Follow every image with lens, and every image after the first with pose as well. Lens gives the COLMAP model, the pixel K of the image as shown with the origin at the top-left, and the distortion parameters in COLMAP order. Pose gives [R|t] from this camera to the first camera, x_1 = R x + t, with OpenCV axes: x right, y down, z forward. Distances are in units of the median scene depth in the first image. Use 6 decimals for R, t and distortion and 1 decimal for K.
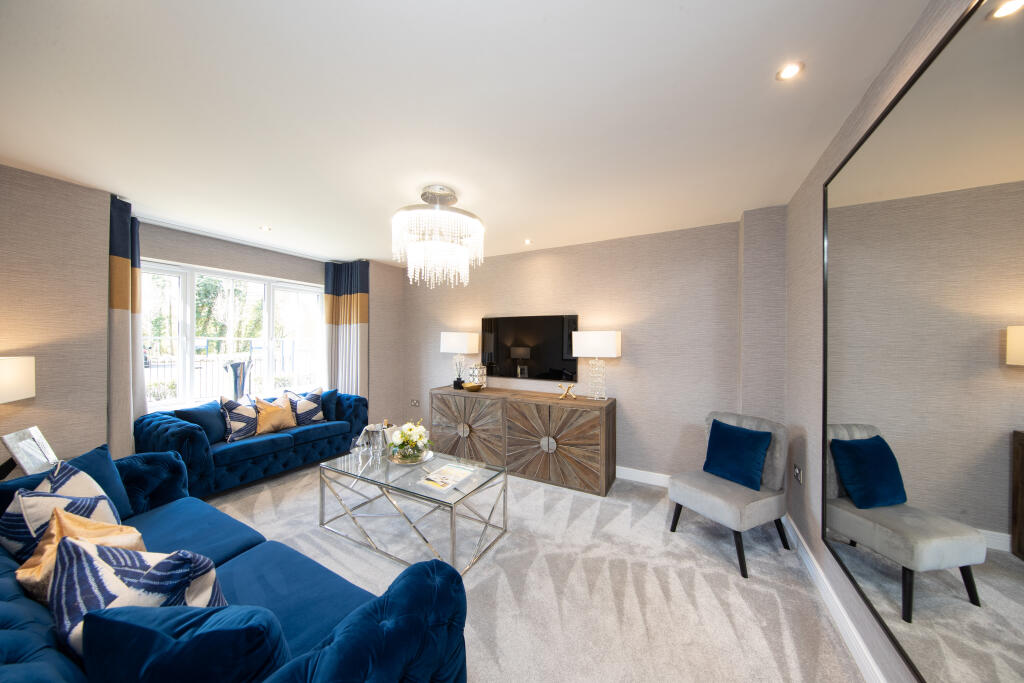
lens RADIAL K [[323.3, 0, 515.0], [0, 323.3, 342.2], [0, 0, 1]] dist [0.000725, -0.000009]
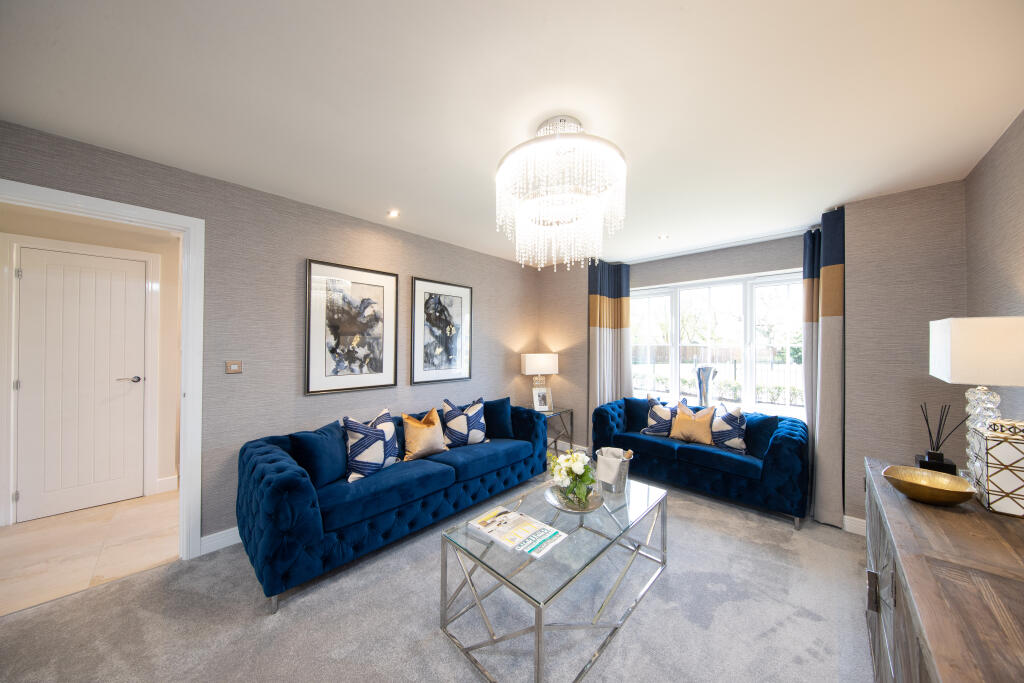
lens RADIAL K [[323.3, 0, 515.0], [0, 323.3, 342.2], [0, 0, 1]] dist [0.000725, -0.000009]
pose [[-0.267777, -0.018666, -0.963300, 0.340759], [-0.010258, 0.999811, -0.016522, 0.004991], [0.963426, 0.005457, -0.267918, 0.818806]]
